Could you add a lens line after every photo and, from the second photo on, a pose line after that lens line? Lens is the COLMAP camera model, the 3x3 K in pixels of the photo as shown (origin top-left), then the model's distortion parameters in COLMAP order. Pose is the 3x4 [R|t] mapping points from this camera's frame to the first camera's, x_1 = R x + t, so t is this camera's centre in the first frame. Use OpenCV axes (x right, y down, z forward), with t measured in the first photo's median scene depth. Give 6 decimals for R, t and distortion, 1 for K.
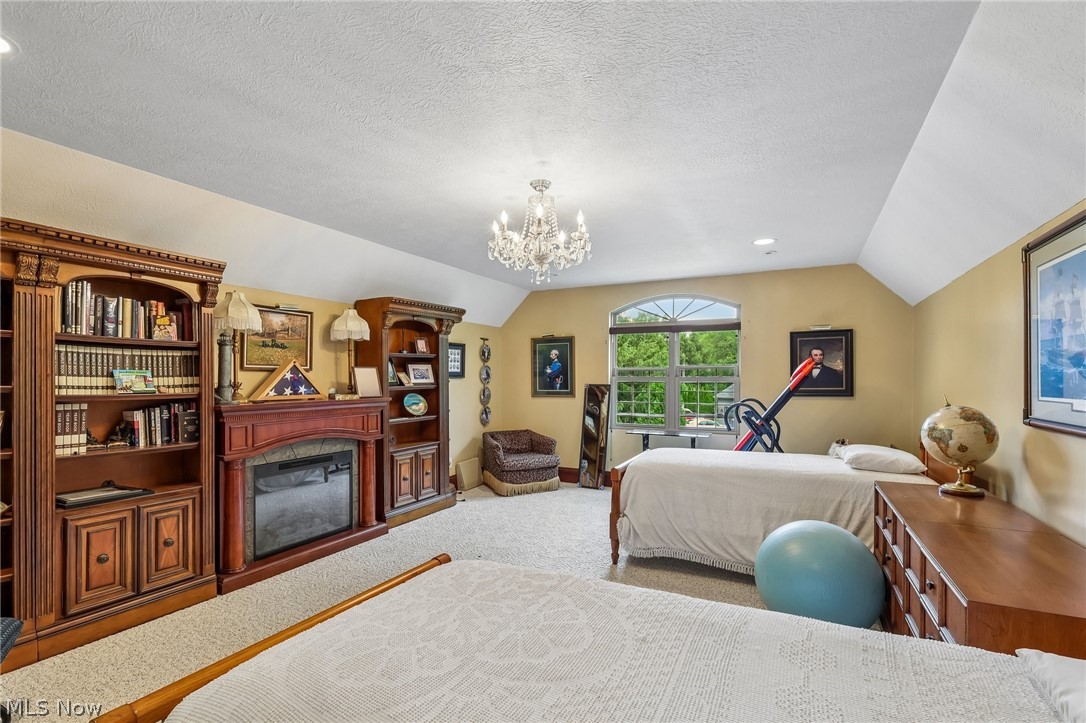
lens RADIAL K [[509.3, 0, 541.0], [0, 509.3, 379.6], [0, 0, 1]] dist [-0.002046, 0.000219]
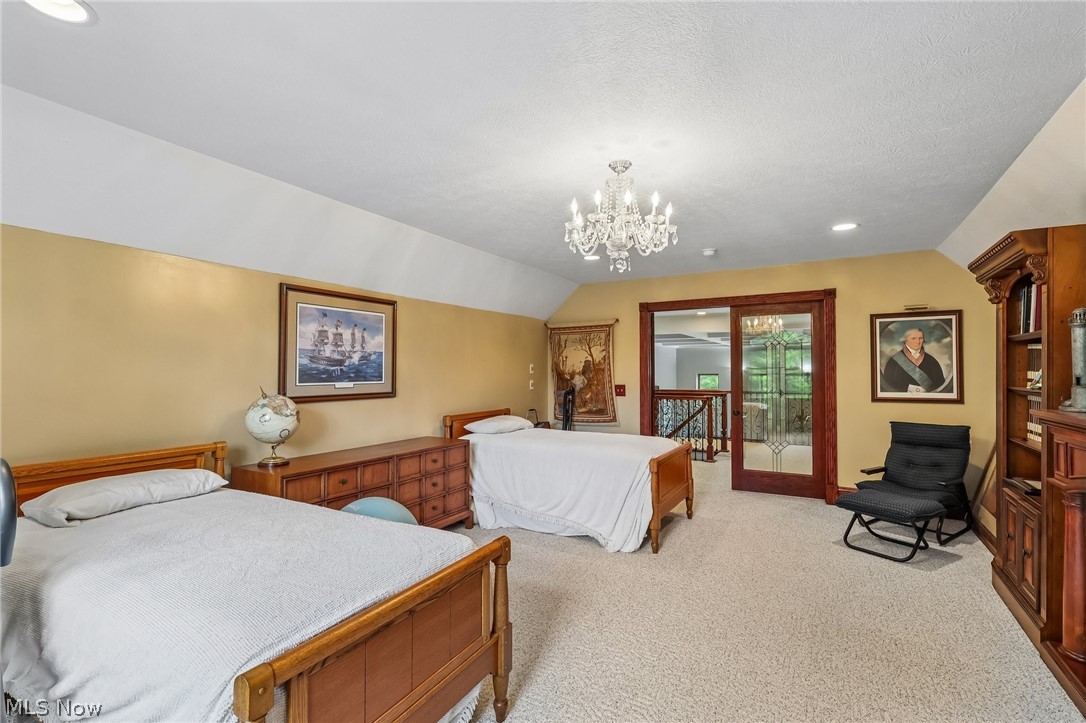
lens RADIAL K [[502.4, 0, 539.9], [0, 502.4, 365.7], [0, 0, 1]] dist [-0.002799, 0.000105]
pose [[-0.998494, 0.001192, 0.054843, 0.055490], [0.000691, 0.999958, -0.009150, -0.003346], [-0.054852, -0.009098, -0.998453, 1.115159]]
